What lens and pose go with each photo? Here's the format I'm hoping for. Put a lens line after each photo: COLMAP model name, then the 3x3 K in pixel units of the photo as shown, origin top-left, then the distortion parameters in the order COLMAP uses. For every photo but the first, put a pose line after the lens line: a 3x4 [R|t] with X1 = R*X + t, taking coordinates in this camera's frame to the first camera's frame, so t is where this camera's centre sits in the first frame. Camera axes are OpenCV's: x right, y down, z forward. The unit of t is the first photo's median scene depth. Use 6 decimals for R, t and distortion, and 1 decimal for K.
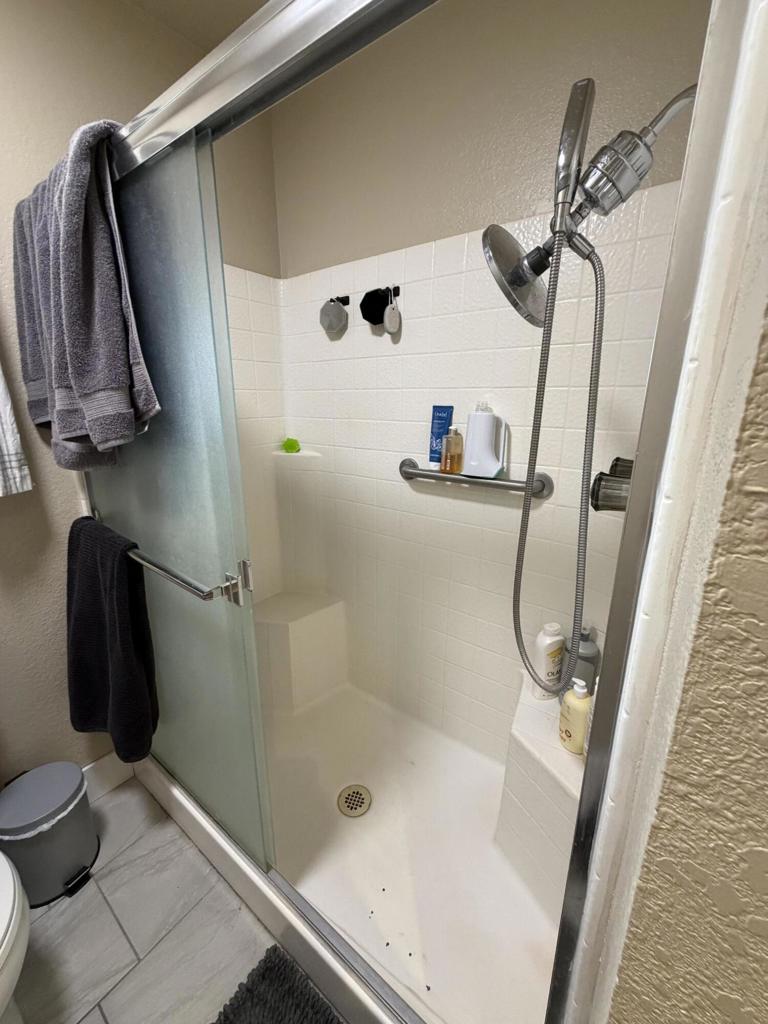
lens RADIAL K [[407.2, 0, 383.2], [0, 407.2, 507.5], [0, 0, 1]] dist [0.001096, 0.000125]
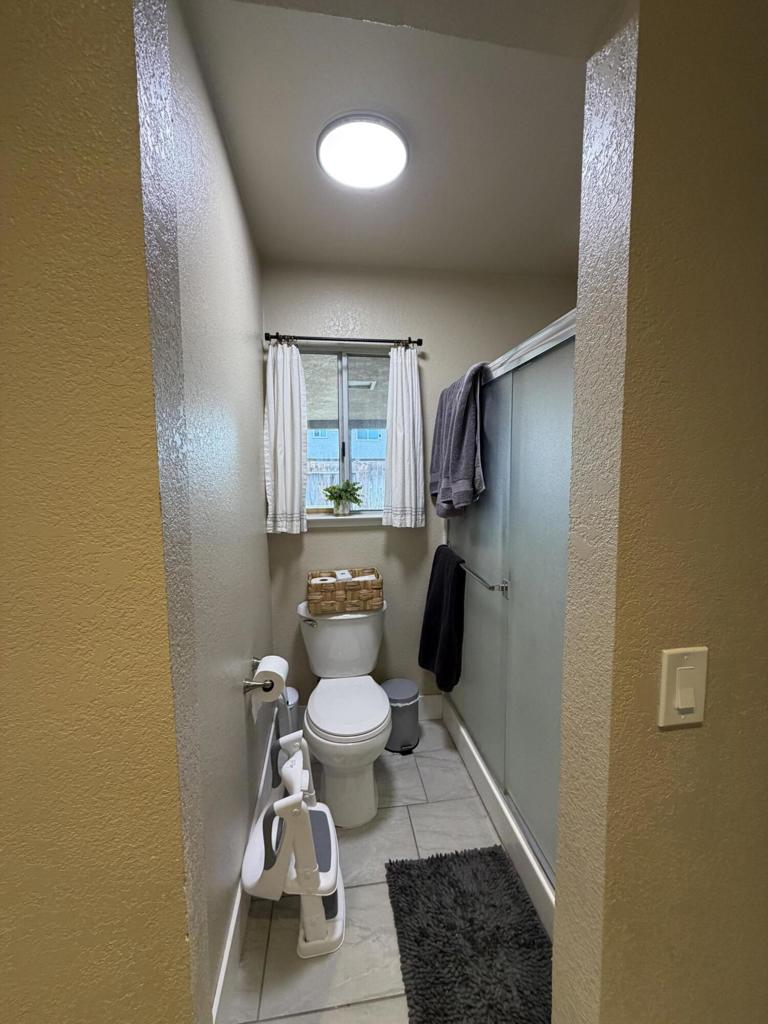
lens RADIAL K [[409.2, 0, 382.2], [0, 409.2, 513.7], [0, 0, 1]] dist [0.000863, 0.000050]
pose [[0.701848, 0.062428, -0.709586, 0.417552], [-0.174883, 0.980765, -0.086690, 0.108289], [0.690525, 0.184937, 0.699266, -0.565880]]
